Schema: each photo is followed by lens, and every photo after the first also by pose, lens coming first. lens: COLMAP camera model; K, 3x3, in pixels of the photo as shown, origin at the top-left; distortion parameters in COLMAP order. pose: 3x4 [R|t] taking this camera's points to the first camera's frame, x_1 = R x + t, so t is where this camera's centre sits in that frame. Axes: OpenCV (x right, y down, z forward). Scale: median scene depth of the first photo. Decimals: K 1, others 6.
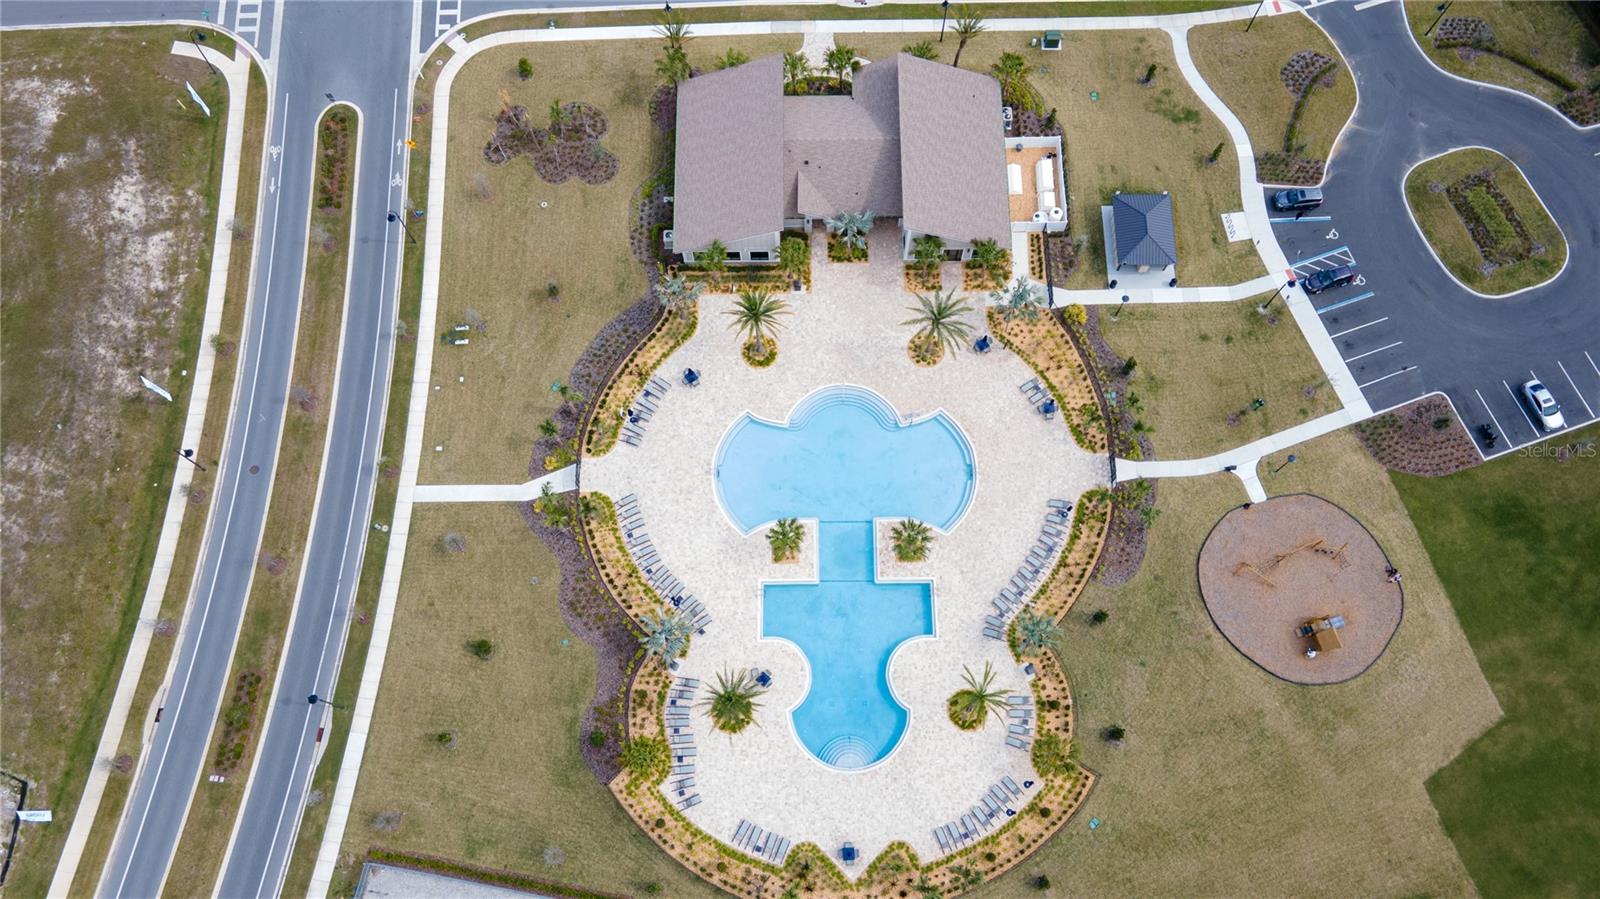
lens RADIAL K [[1178.8, 0, 800.0], [0, 1178.8, 449.5], [0, 0, 1]] dist [0.029474, 0.001150]
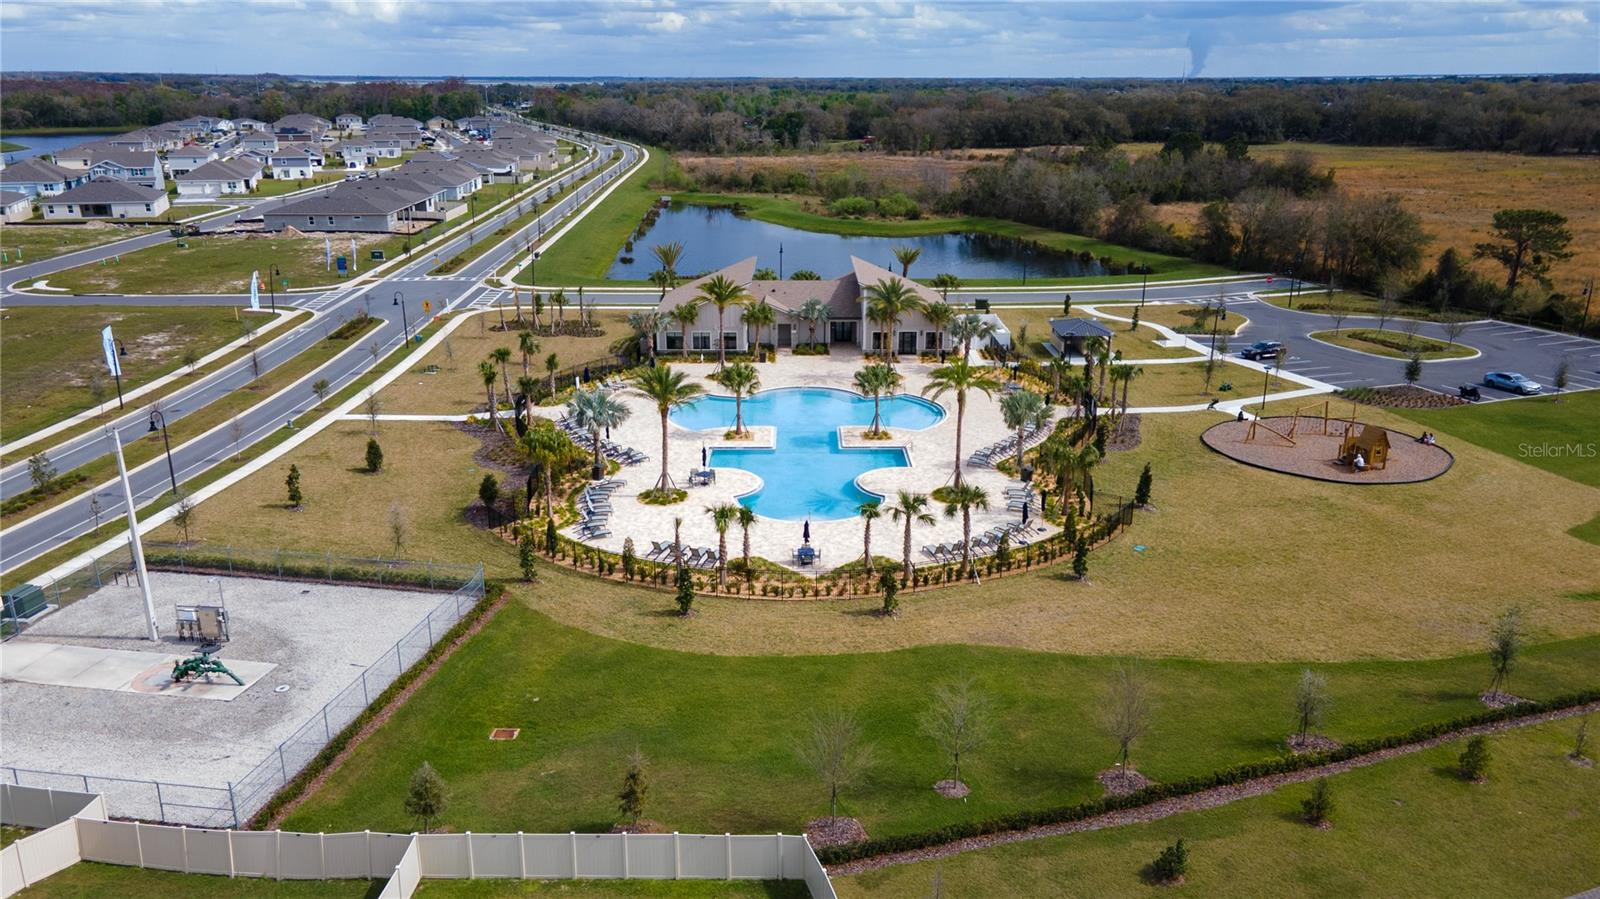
lens RADIAL K [[1178.8, 0, 800.0], [0, 1178.8, 449.5], [0, 0, 1]] dist [0.029474, 0.001150]
pose [[0.999917, 0.012743, 0.001641, 0.031730], [-0.006021, 0.577577, -0.816314, 0.797988], [-0.011350, 0.816237, 0.577606, 0.478772]]
